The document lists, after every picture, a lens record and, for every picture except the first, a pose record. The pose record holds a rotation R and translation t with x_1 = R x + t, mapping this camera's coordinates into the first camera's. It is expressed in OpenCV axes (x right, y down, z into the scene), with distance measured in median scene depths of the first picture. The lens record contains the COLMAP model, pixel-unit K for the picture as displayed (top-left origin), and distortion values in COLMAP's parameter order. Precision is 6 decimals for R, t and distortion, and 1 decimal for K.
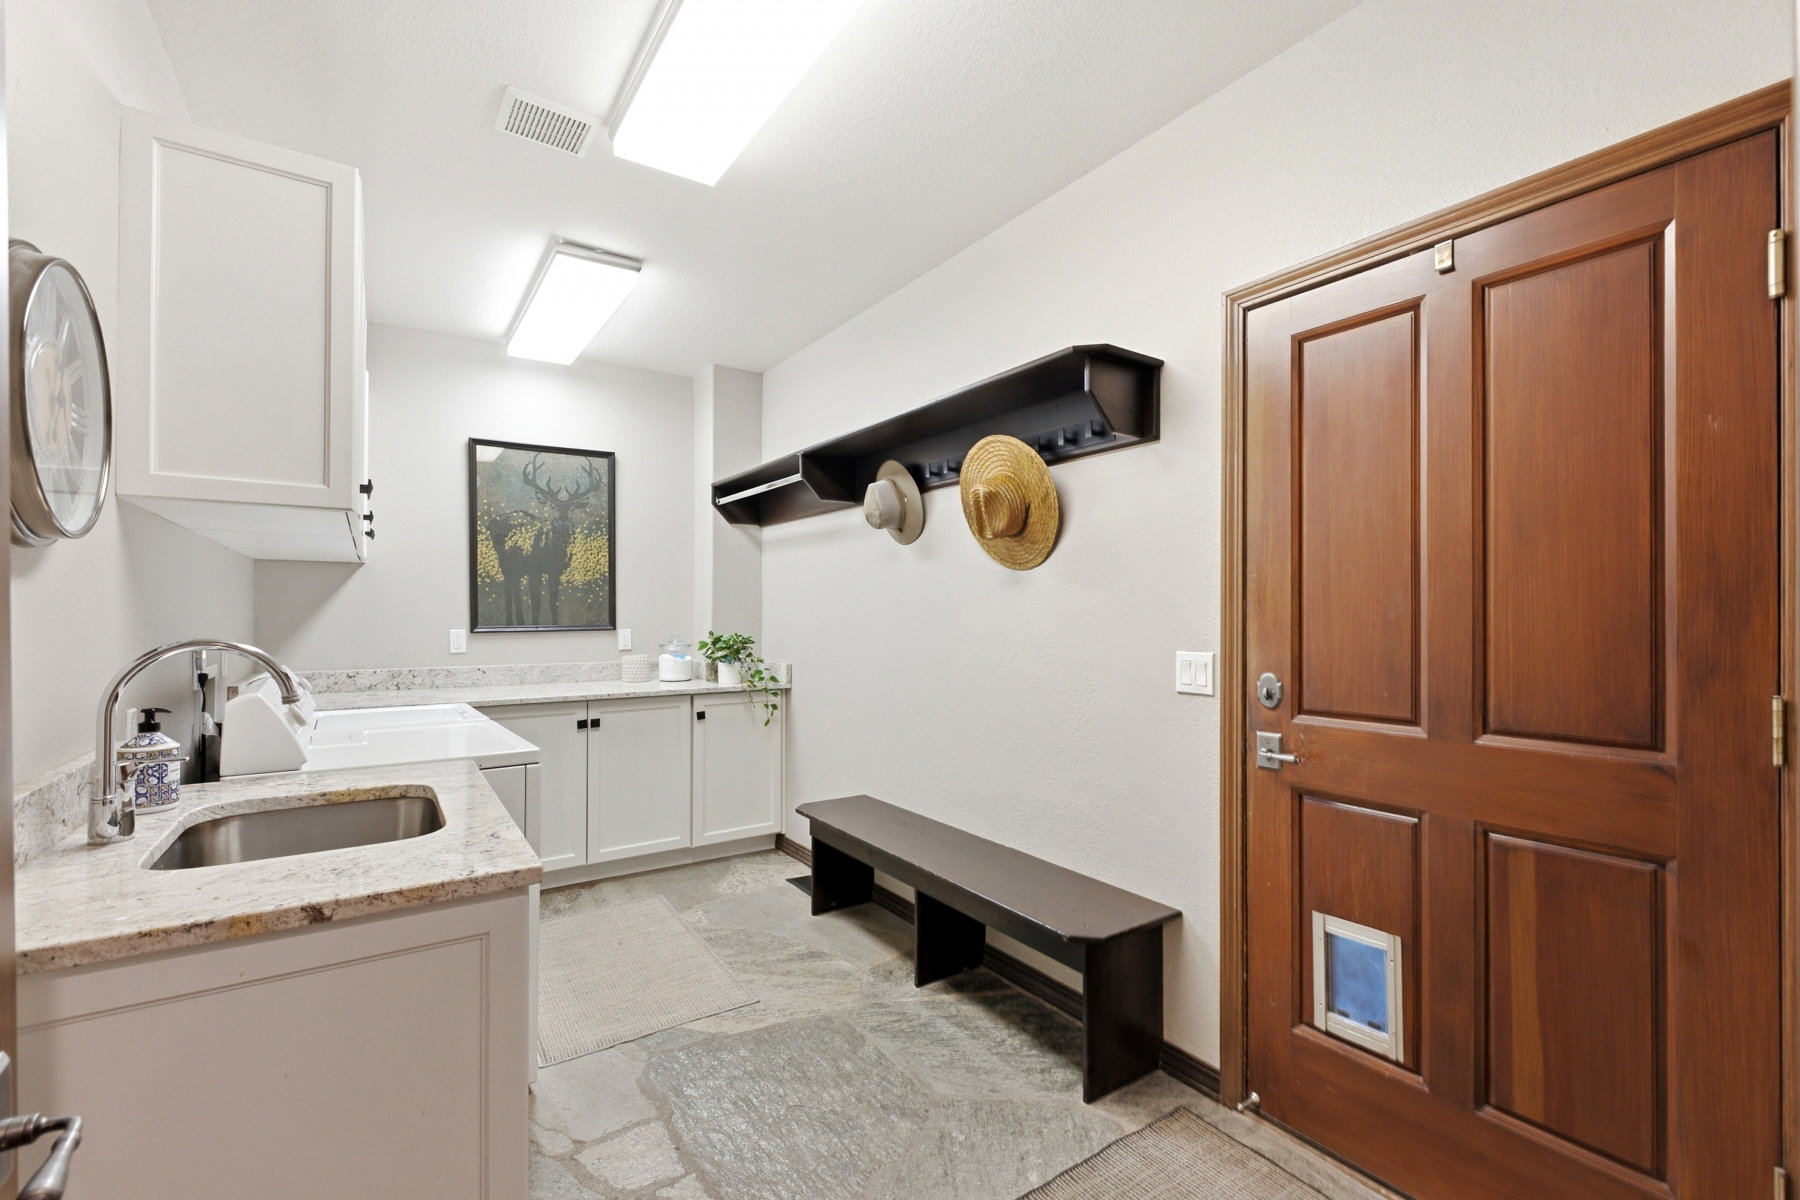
lens RADIAL K [[738.9, 0, 900.6], [0, 738.9, 607.5], [0, 0, 1]] dist [0.000298, 0.000017]
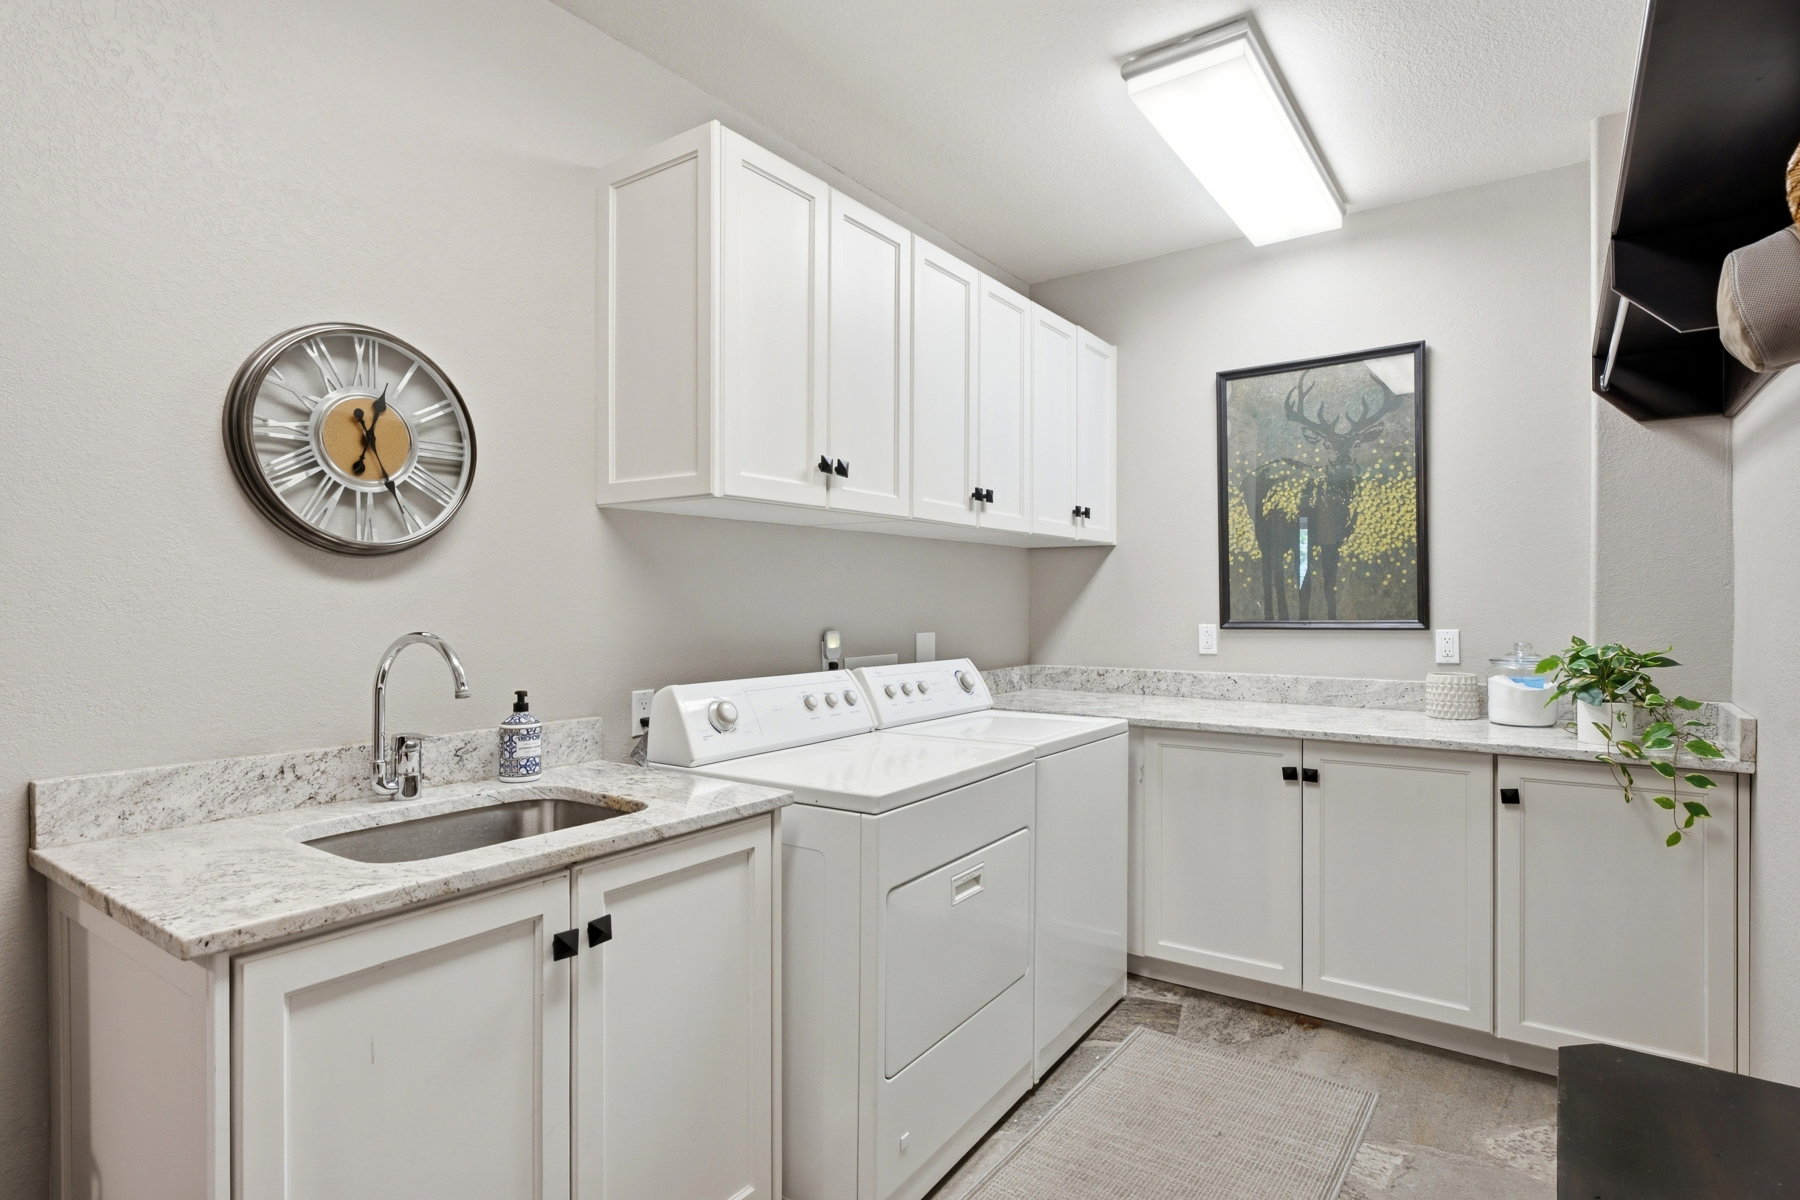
lens RADIAL K [[916.9, 0, 900.7], [0, 916.9, 602.6], [0, 0, 1]] dist [-0.004191, -0.000505]
pose [[0.370962, 0.000492, -0.928648, 0.169812], [0.009977, 0.999940, 0.004515, -0.000219], [0.928595, -0.010941, 0.370935, 0.334812]]
